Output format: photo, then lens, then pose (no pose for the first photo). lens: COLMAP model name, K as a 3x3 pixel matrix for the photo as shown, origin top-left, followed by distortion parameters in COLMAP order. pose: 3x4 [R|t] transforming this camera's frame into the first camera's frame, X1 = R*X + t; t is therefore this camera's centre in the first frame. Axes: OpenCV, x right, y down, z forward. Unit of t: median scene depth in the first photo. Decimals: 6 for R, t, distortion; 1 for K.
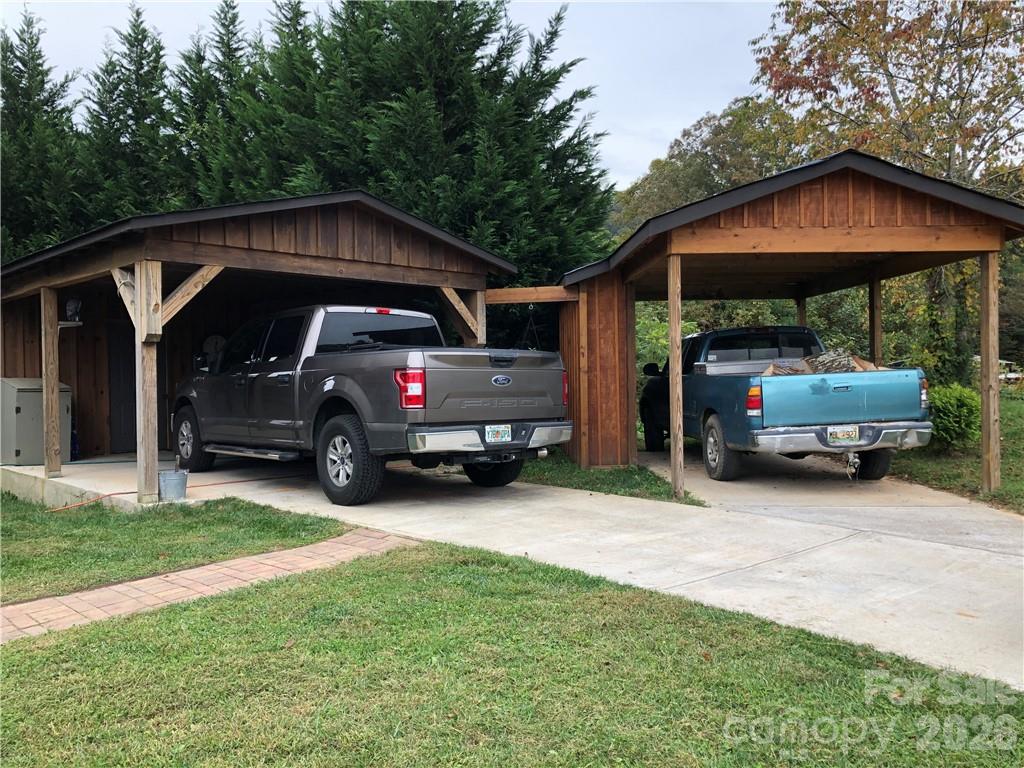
lens RADIAL K [[837.3, 0, 512.0], [0, 837.3, 384.0], [0, 0, 1]] dist [0.058386, -0.001660]
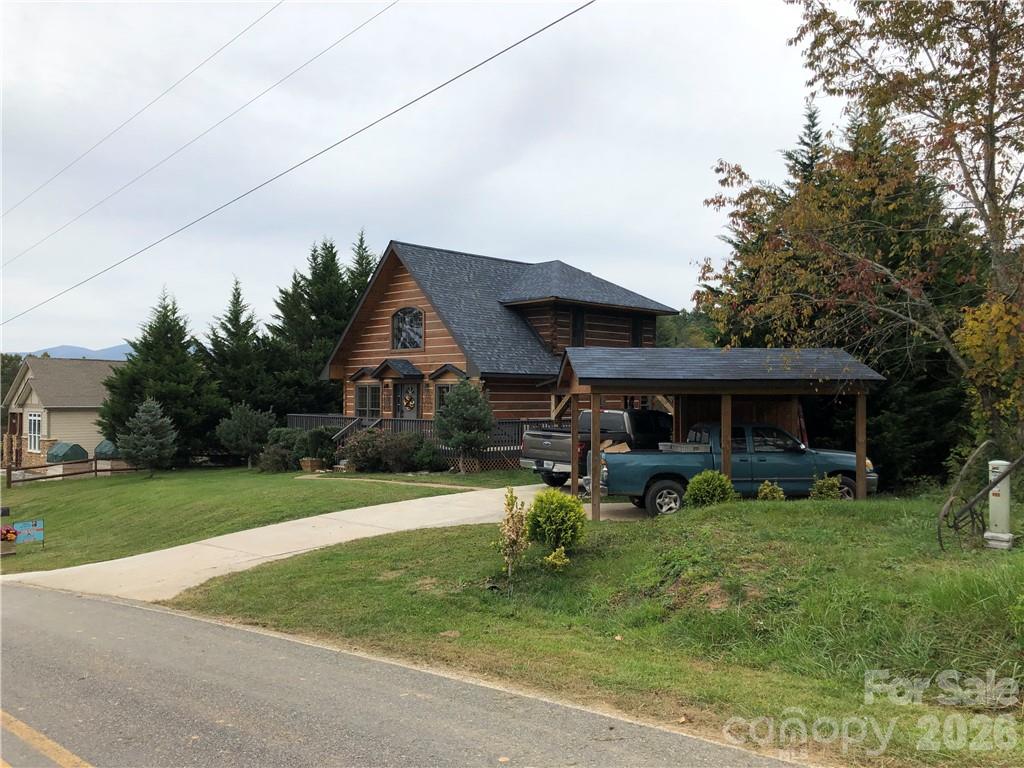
lens RADIAL K [[837.3, 0, 512.0], [0, 837.3, 384.0], [0, 0, 1]] dist [0.058386, -0.001660]
pose [[0.001734, -0.002346, -0.999996, 2.461073], [-0.013201, 0.999910, -0.002369, -0.173423], [0.999911, 0.013205, 0.001702, 0.832575]]
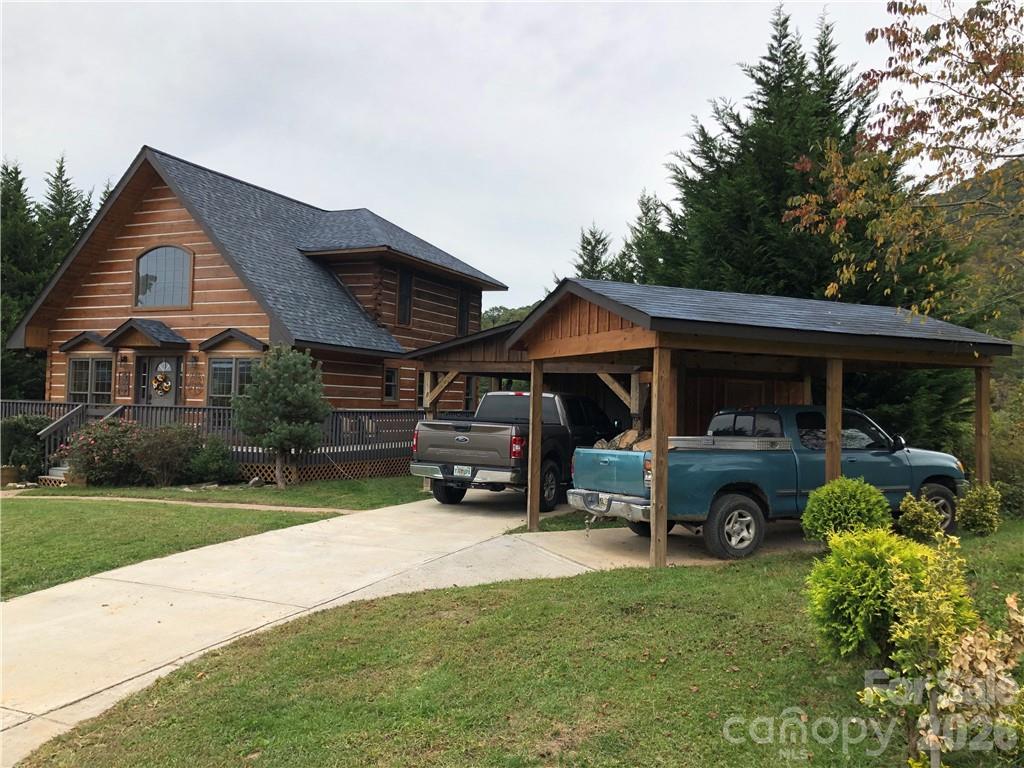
lens RADIAL K [[838.2, 0, 512.0], [0, 838.2, 384.0], [0, 0, 1]] dist [0.004956, -0.006515]
pose [[0.364503, -0.005291, -0.931187, 1.512256], [-0.038156, 0.999059, -0.020613, -0.080579], [0.930420, 0.043044, 0.363958, 0.440791]]
